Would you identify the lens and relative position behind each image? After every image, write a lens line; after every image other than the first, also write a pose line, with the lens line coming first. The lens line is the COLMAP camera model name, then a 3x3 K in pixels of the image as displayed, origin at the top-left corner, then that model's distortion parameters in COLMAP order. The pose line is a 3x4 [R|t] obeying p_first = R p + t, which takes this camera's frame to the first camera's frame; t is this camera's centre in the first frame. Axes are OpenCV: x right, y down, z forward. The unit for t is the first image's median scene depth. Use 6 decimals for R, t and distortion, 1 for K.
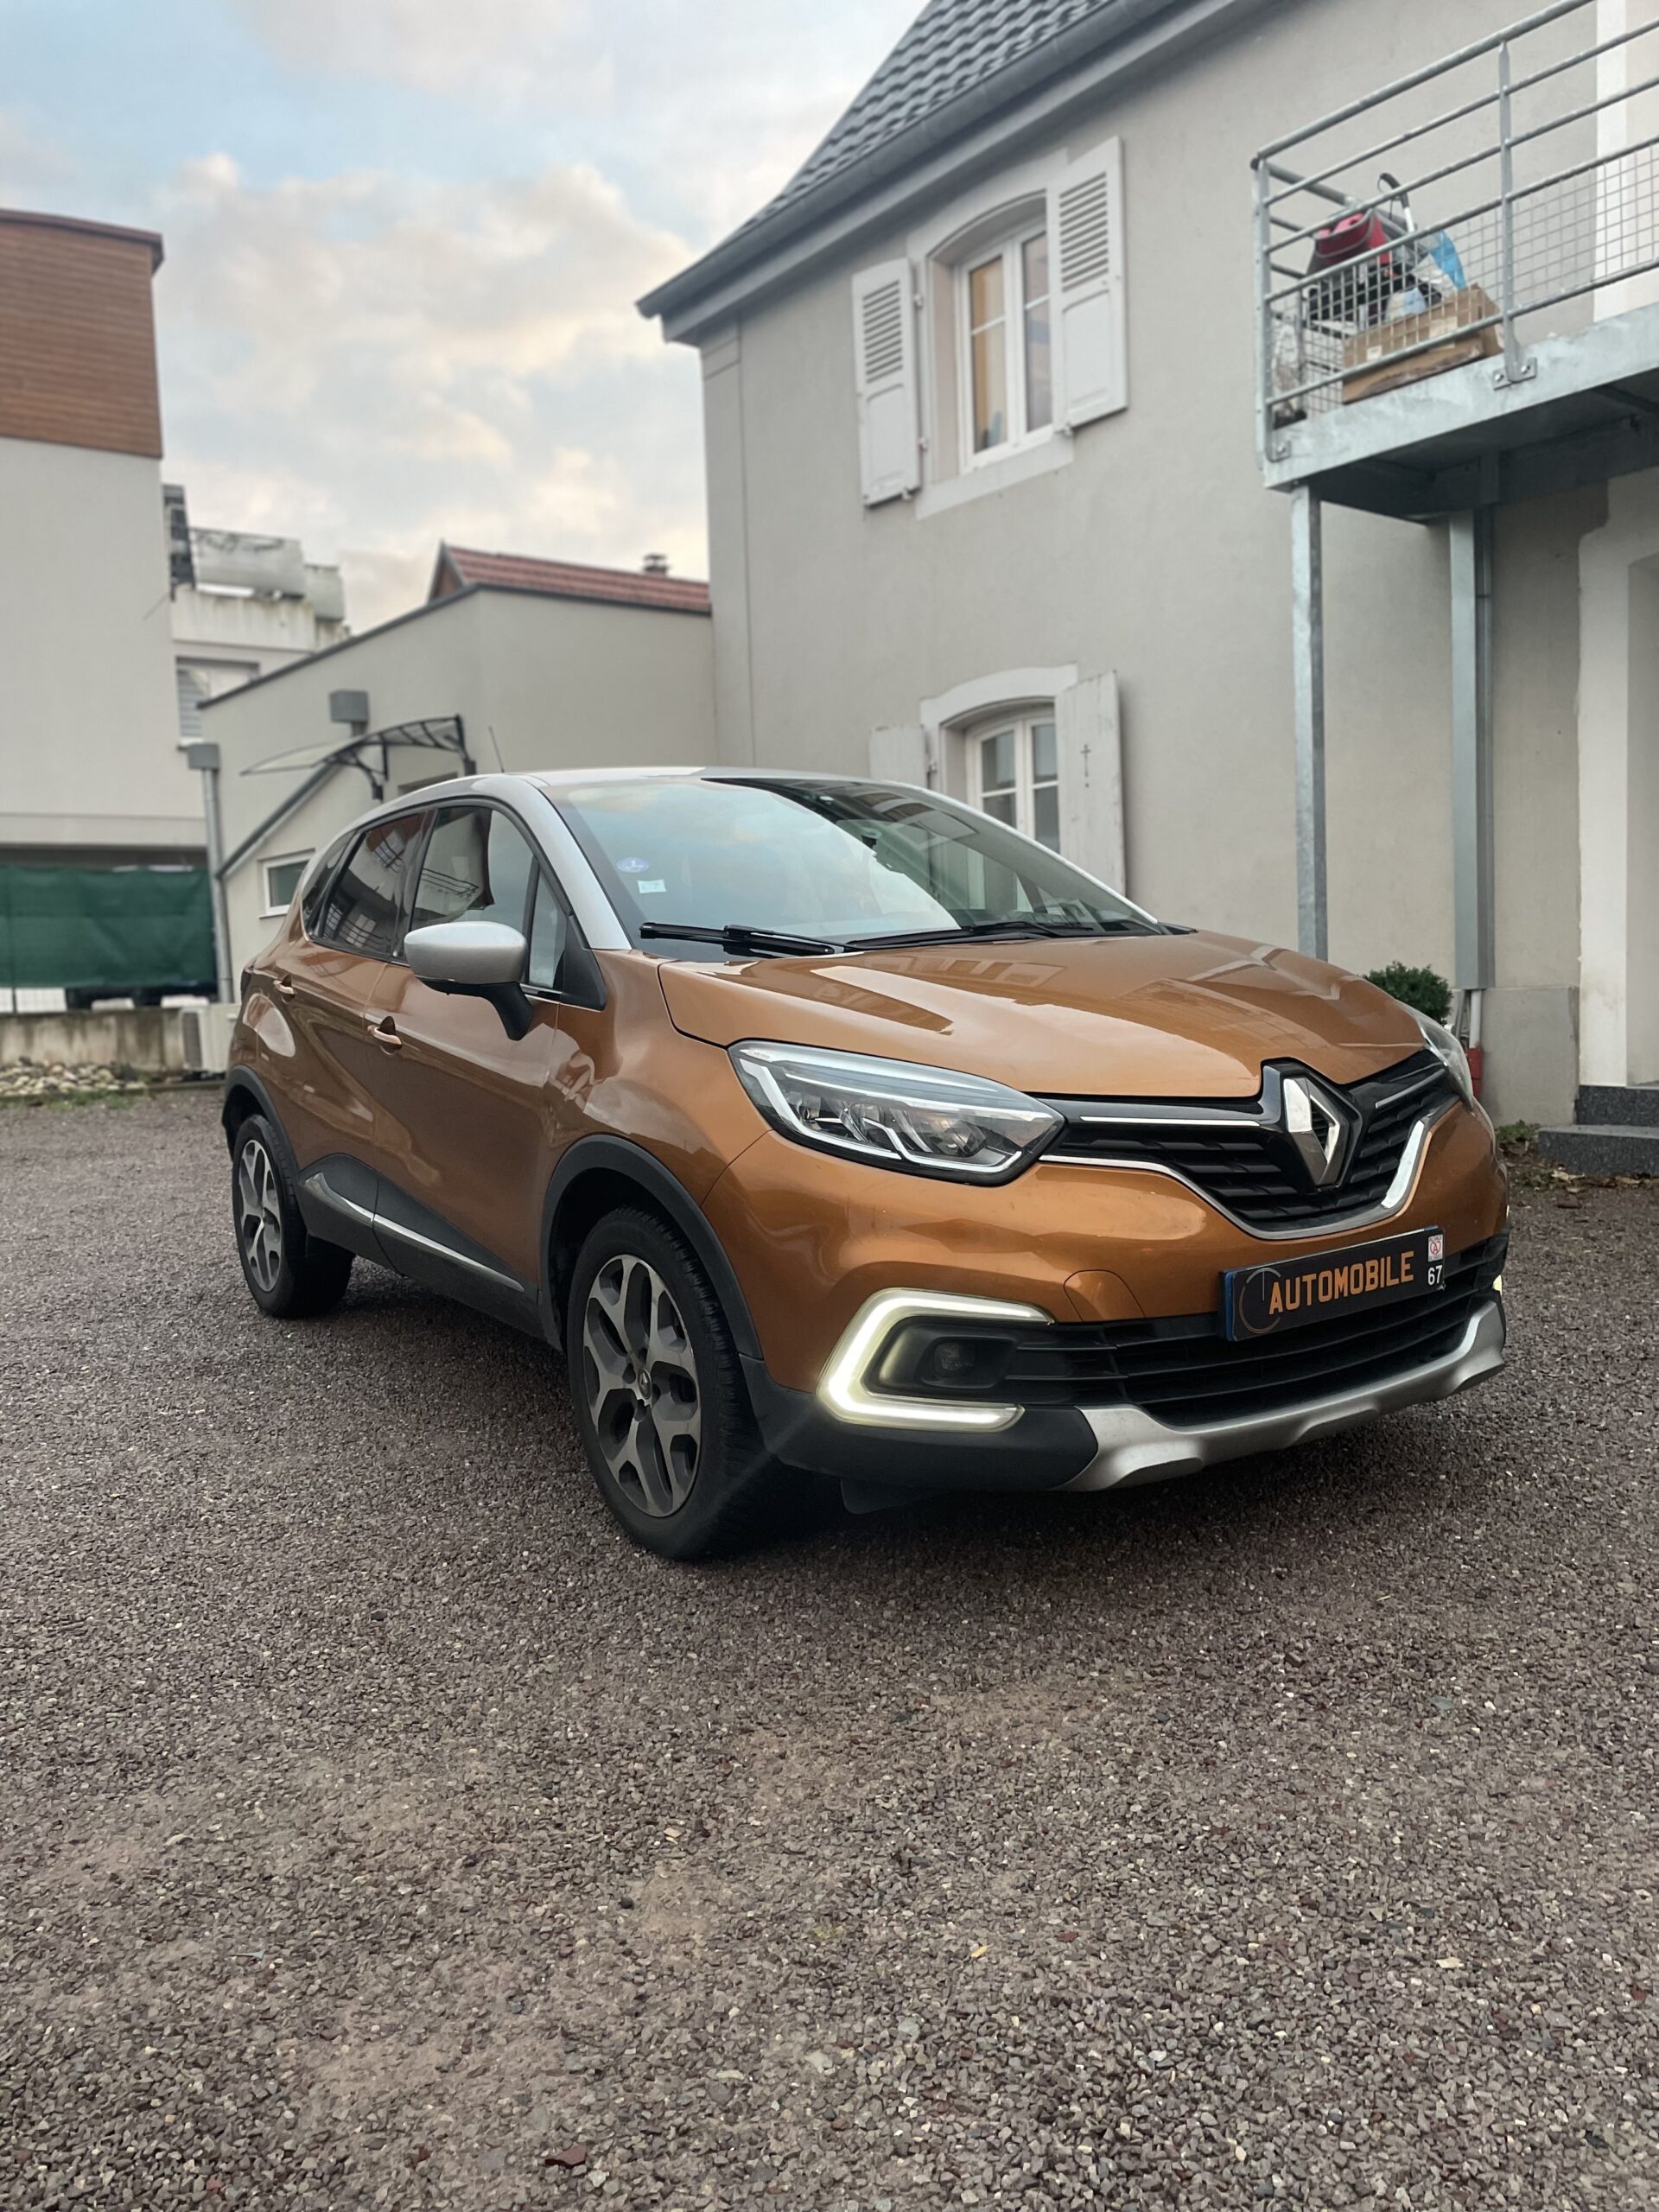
lens RADIAL K [[1668.9, 0, 835.0], [0, 1668.9, 1109.1], [0, 0, 1]] dist [0.071334, -0.073353]
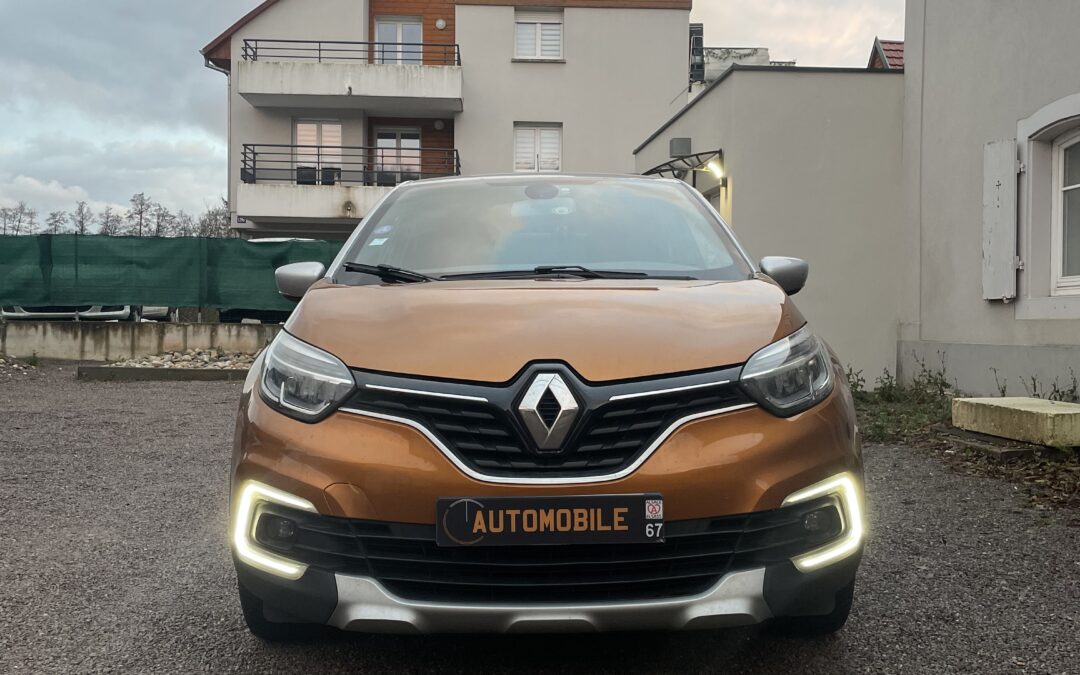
lens RADIAL K [[1086.7, 0, 541.5], [0, 1086.7, 325.7], [0, 0, 1]] dist [0.077882, -0.016045]
pose [[0.838327, 0.045732, -0.543246, 0.252313], [-0.085785, 0.995127, -0.048609, -0.004442], [0.538376, 0.087353, 0.838165, 0.071580]]
